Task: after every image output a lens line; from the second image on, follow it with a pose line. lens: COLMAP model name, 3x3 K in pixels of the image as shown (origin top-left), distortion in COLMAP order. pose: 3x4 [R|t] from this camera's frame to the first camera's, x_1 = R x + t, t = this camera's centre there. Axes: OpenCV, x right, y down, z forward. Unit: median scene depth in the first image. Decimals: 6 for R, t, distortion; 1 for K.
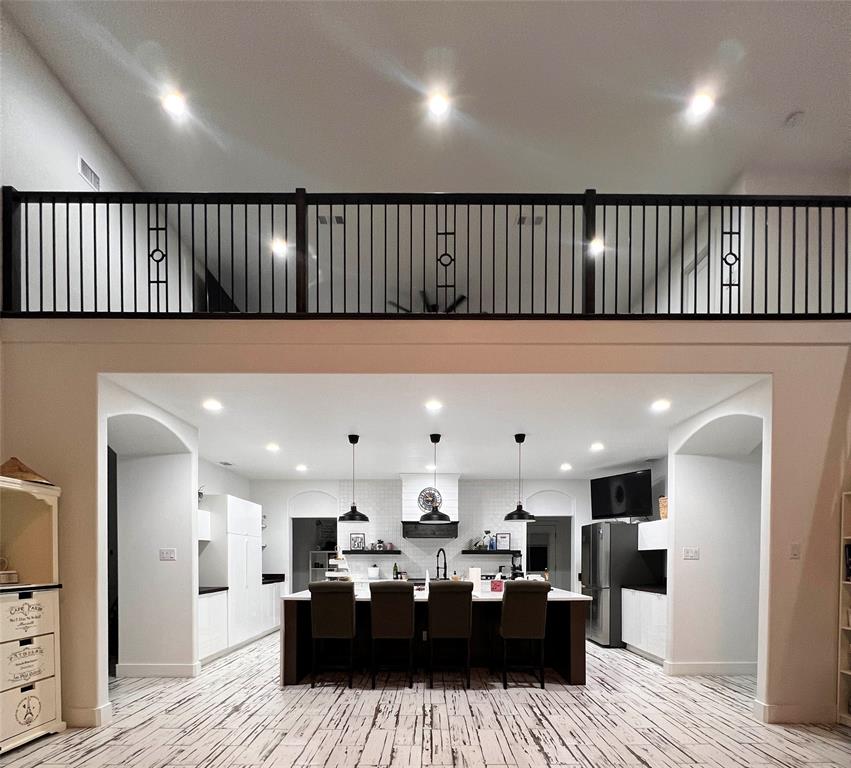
lens RADIAL K [[451.8, 0, 430.3], [0, 451.8, 562.8], [0, 0, 1]] dist [-0.001677, 0.000773]
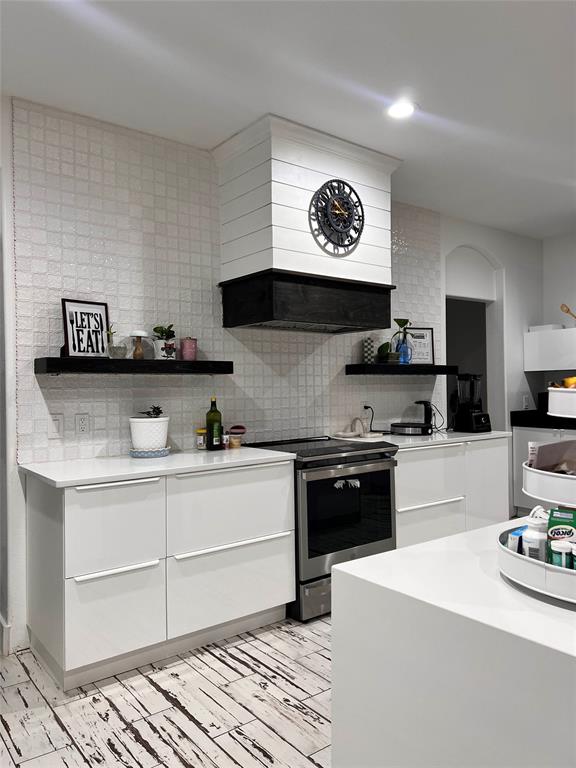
lens RADIAL K [[573.8, 0, 288.7], [0, 573.8, 382.6], [0, 0, 1]] dist [0.066598, -0.079808]
pose [[0.792155, -0.004969, 0.610300, -0.439236], [0.021530, 0.999572, -0.019807, -0.004359], [-0.609940, 0.028830, 0.791923, 0.974612]]
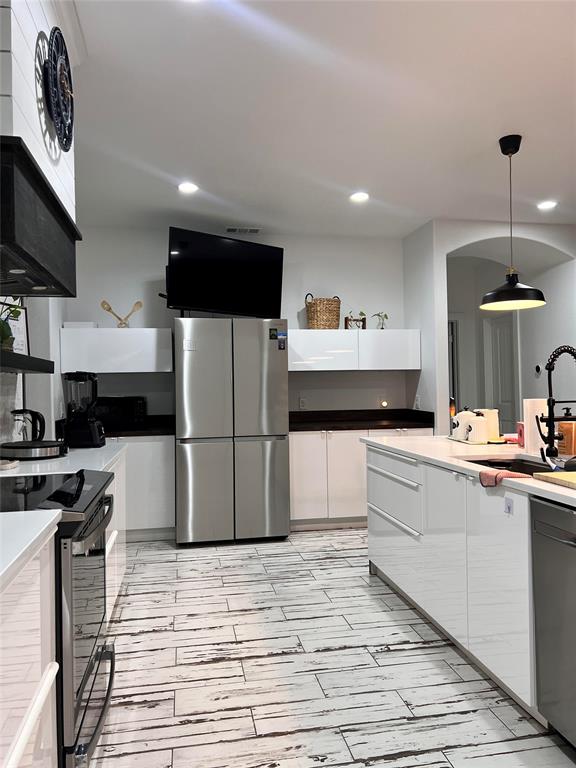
lens RADIAL K [[573.8, 0, 287.7], [0, 573.8, 383.6], [0, 0, 1]] dist [0.066598, -0.079808]
pose [[-0.181726, 0.010818, 0.983290, -0.404770], [0.024349, 0.999682, -0.006498, -0.005597], [-0.983048, 0.022761, -0.181932, 1.374406]]
